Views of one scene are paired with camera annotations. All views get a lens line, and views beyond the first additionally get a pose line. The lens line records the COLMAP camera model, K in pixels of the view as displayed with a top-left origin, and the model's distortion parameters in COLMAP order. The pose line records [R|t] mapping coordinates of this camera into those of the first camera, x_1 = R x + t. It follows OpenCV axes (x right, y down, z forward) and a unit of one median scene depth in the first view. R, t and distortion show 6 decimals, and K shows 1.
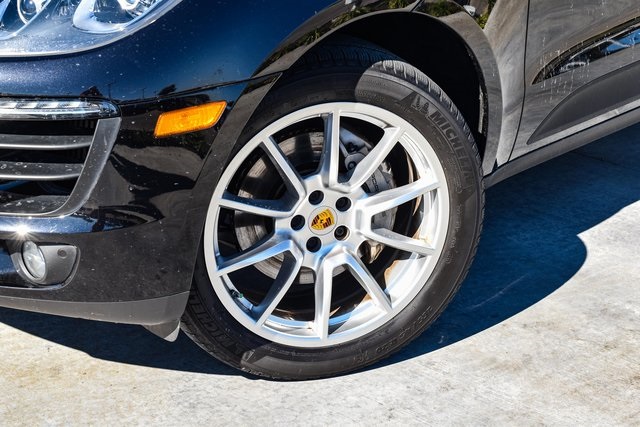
lens RADIAL K [[1398.1, 0, 320.0], [0, 1398.1, 213.5], [0, 0, 1]] dist [-0.179274, 0.248653]
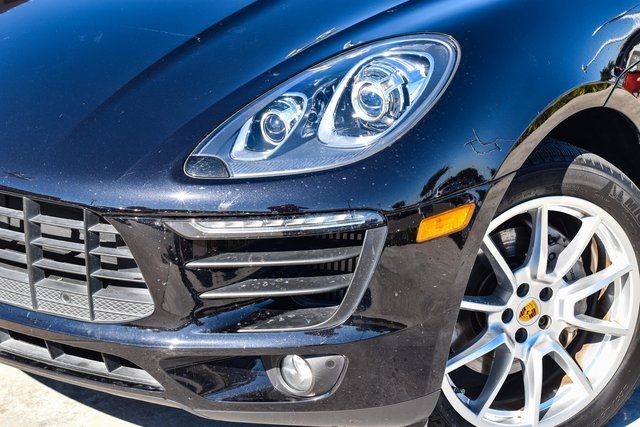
lens RADIAL K [[1398.1, 0, 320.0], [0, 1398.1, 213.5], [0, 0, 1]] dist [-0.179274, 0.248653]
pose [[0.993287, -0.082796, 0.080779, -0.238613], [0.088667, 0.993454, -0.072023, -0.007008], [-0.074287, 0.078702, 0.994127, -0.025812]]
